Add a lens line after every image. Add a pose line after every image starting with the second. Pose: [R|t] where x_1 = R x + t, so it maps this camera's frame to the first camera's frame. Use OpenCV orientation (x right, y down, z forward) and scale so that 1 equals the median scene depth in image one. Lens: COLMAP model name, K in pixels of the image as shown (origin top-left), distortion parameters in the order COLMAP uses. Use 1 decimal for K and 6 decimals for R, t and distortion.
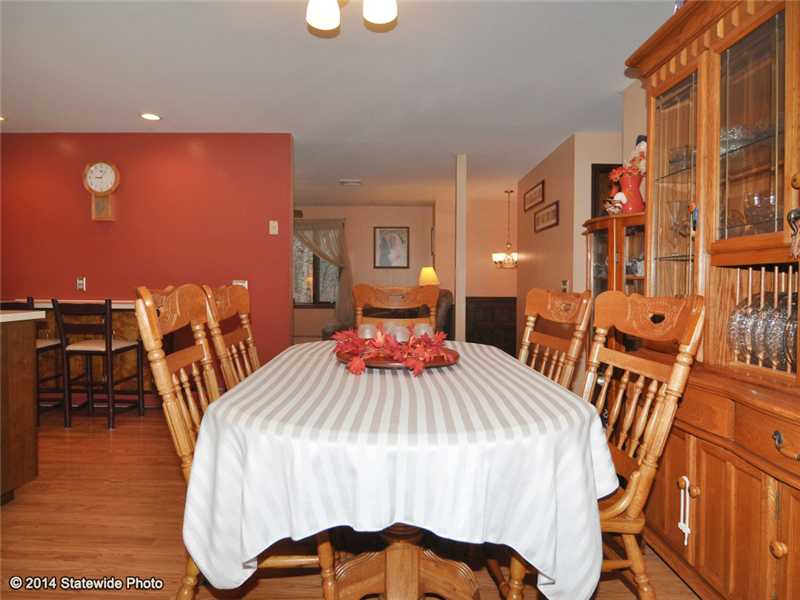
lens RADIAL K [[496.8, 0, 399.2], [0, 496.8, 294.5], [0, 0, 1]] dist [-0.016300, -0.001793]
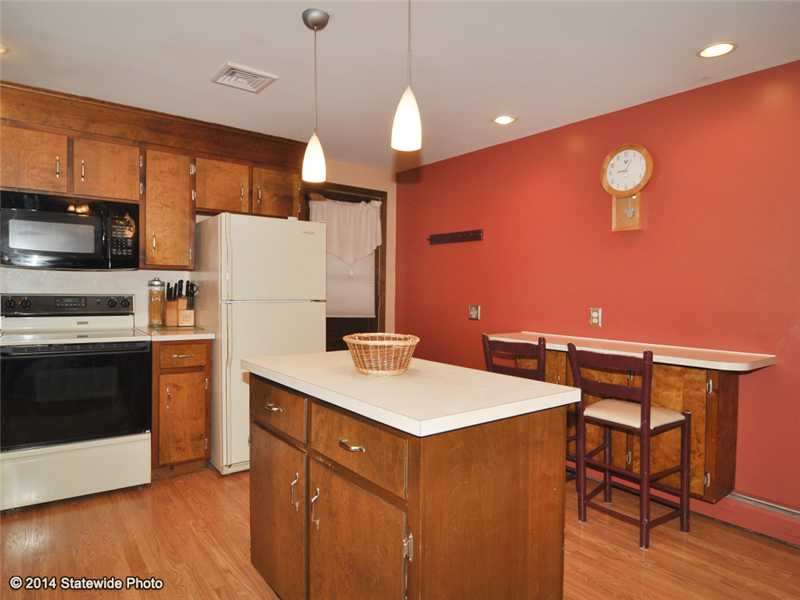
lens RADIAL K [[496.8, 0, 395.3], [0, 496.8, 304.3], [0, 0, 1]] dist [-0.016300, -0.001793]
pose [[0.631548, 0.021424, -0.775041, -0.253829], [-0.021753, 0.999714, 0.009909, -0.042022], [0.775032, 0.010602, 0.631834, 0.285911]]
